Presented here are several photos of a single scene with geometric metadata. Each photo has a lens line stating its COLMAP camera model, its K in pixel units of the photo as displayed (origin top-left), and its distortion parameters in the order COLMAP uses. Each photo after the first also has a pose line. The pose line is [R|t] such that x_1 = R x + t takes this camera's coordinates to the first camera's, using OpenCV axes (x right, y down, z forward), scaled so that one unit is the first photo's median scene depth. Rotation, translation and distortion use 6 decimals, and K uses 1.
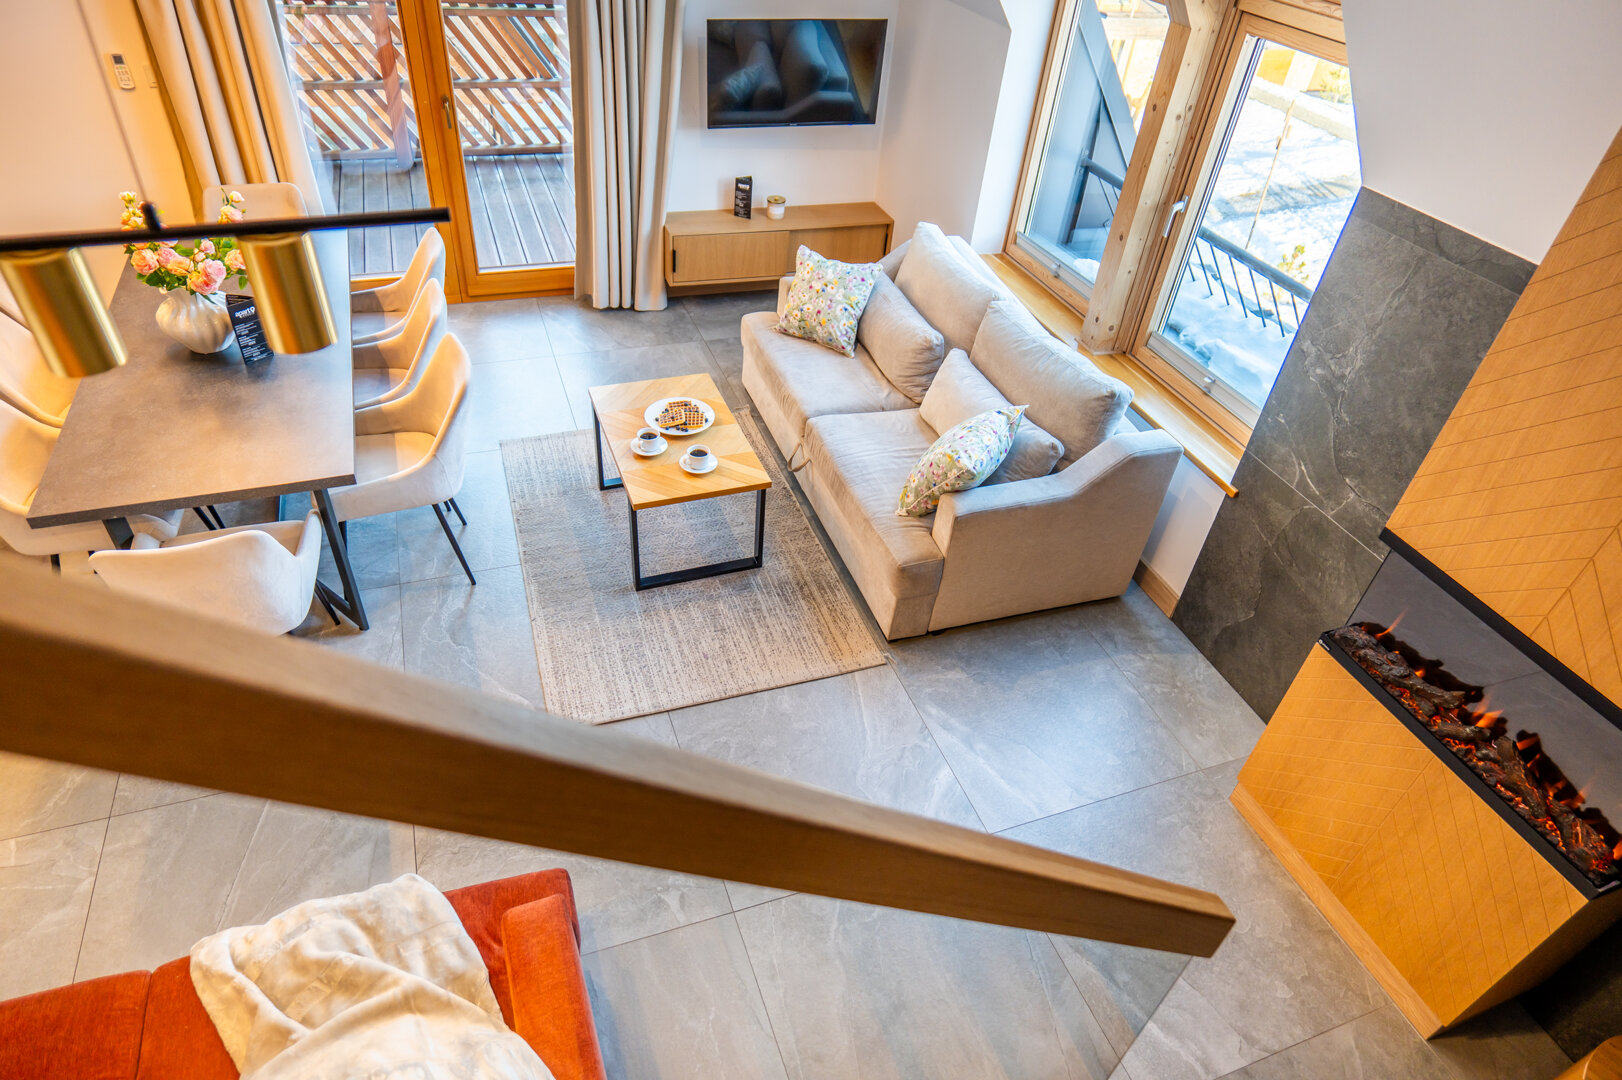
lens RADIAL K [[926.3, 0, 809.7], [0, 926.3, 572.8], [0, 0, 1]] dist [0.000549, -0.000240]
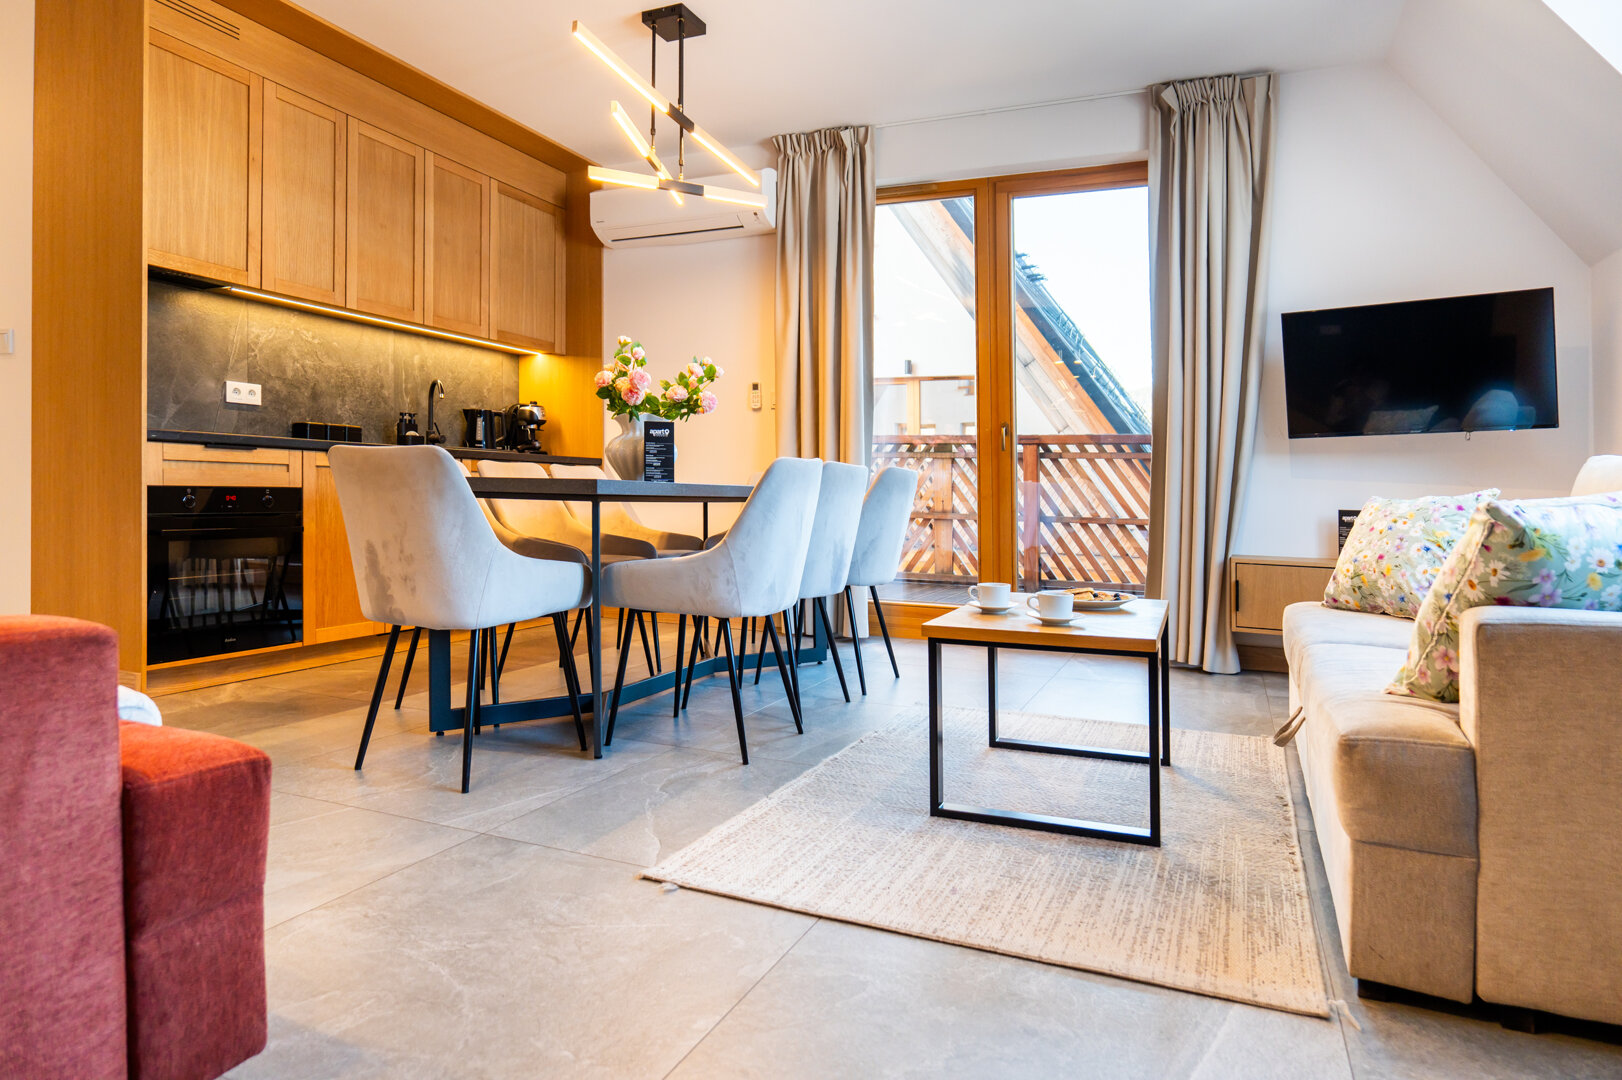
lens RADIAL K [[958.8, 0, 819.4], [0, 958.8, 509.8], [0, 0, 1]] dist [-0.005926, -0.000814]
pose [[0.731672, -0.068979, -0.678158, 0.225599], [-0.398221, 0.764193, -0.507375, 0.236187], [0.553241, 0.641289, 0.531670, 0.520562]]
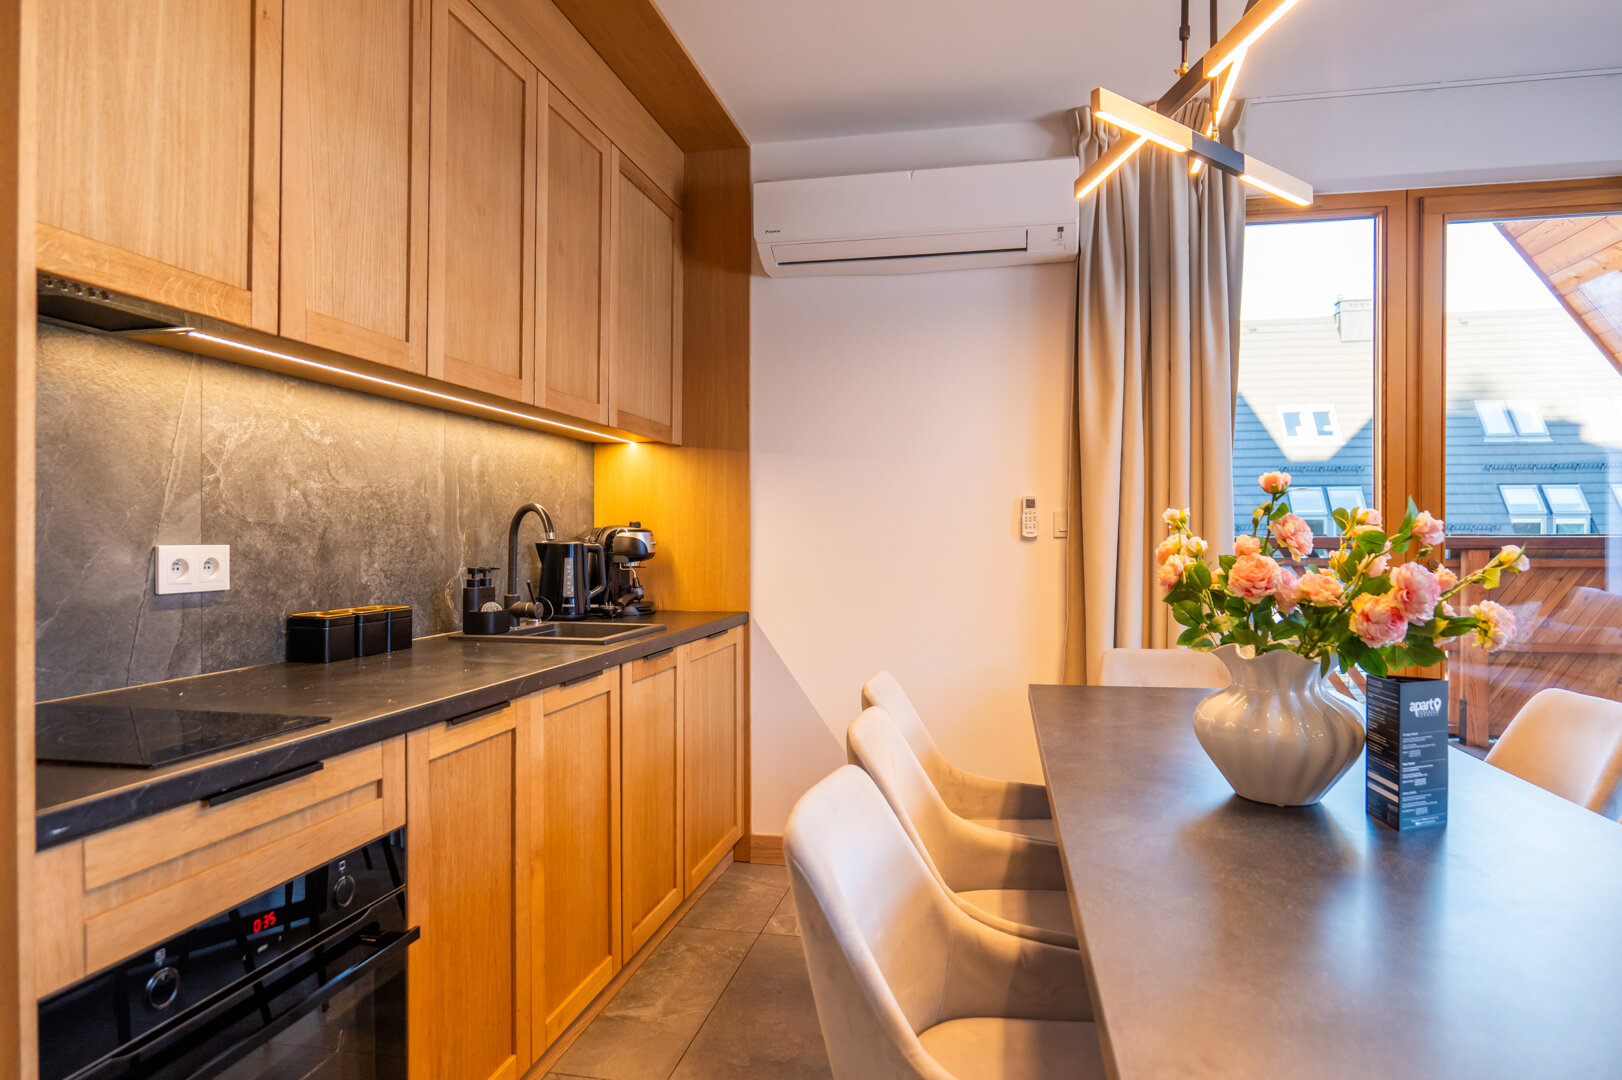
lens RADIAL K [[947.2, 0, 811.0], [0, 947.2, 540.0], [0, 0, 1]] dist [0.000539, -0.000930]
pose [[0.847065, -0.088061, -0.524143, -0.546577], [-0.280870, 0.763057, -0.582114, -0.001260], [0.451213, 0.640304, 0.621625, 0.484061]]
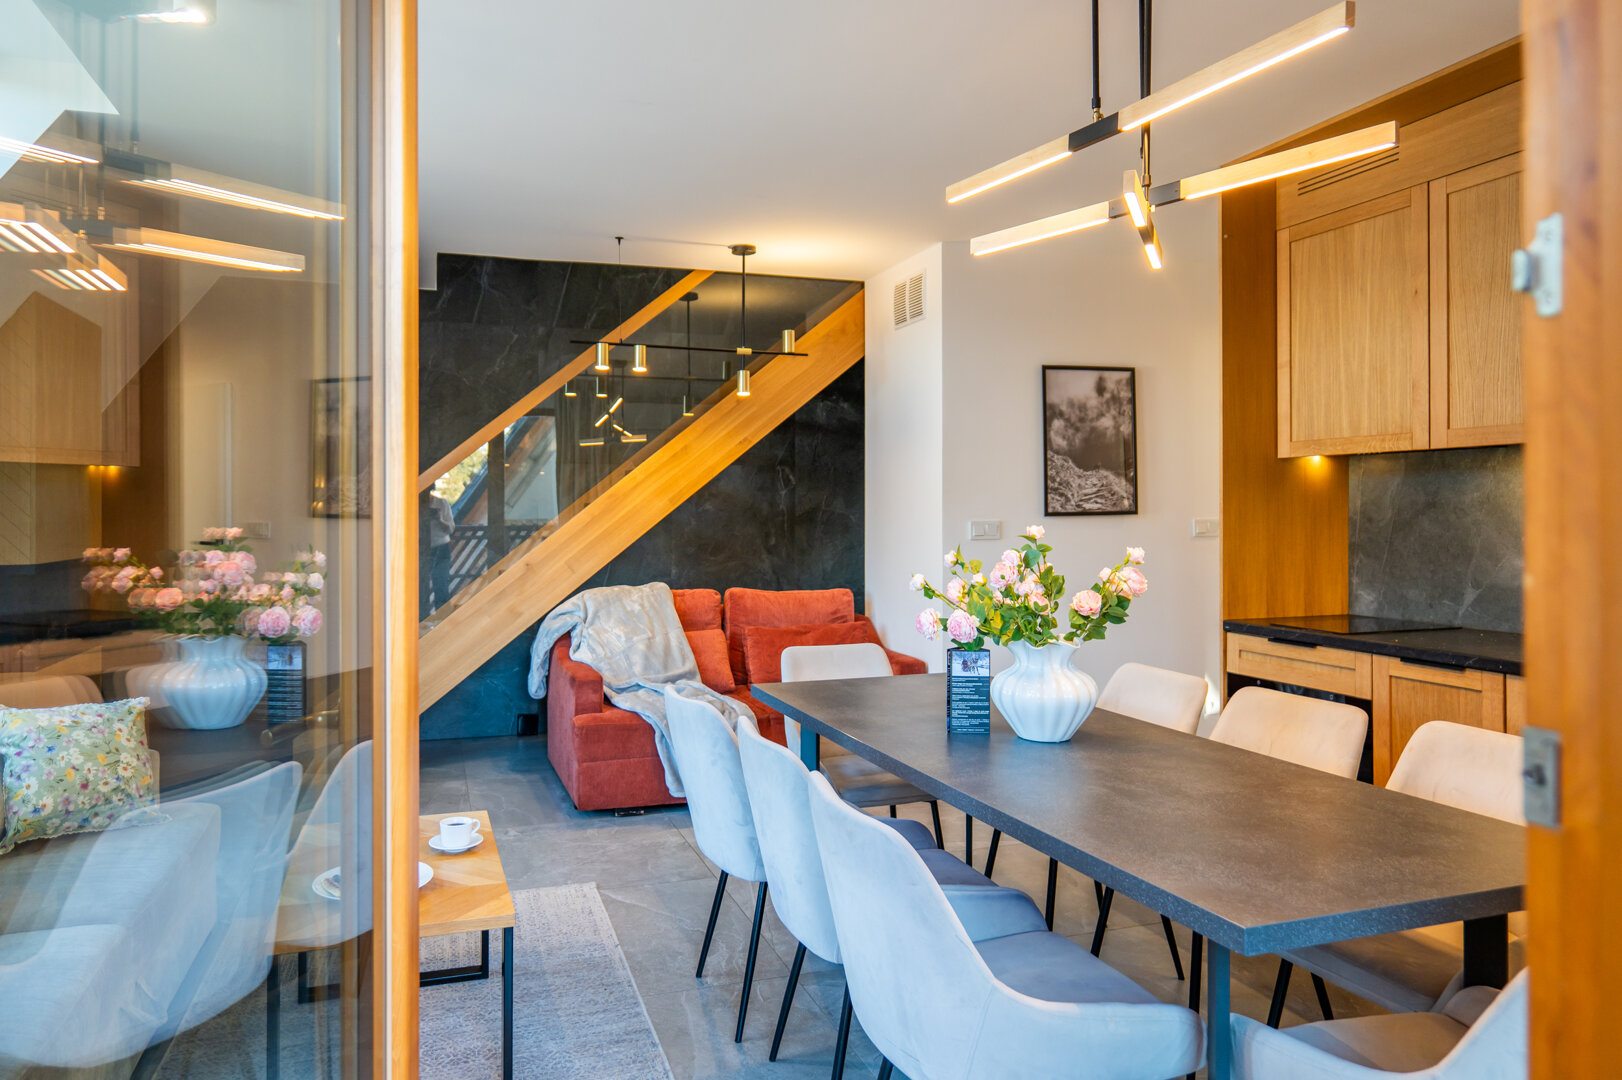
lens RADIAL K [[1043.4, 0, 699.6], [0, 1043.4, 541.0], [0, 0, 1]] dist [0.000621, 0.000425]
pose [[-0.991487, -0.093416, 0.090699, -0.414905], [-0.008438, 0.741232, 0.671196, -0.849832], [-0.129929, 0.664717, -0.735711, 1.447015]]
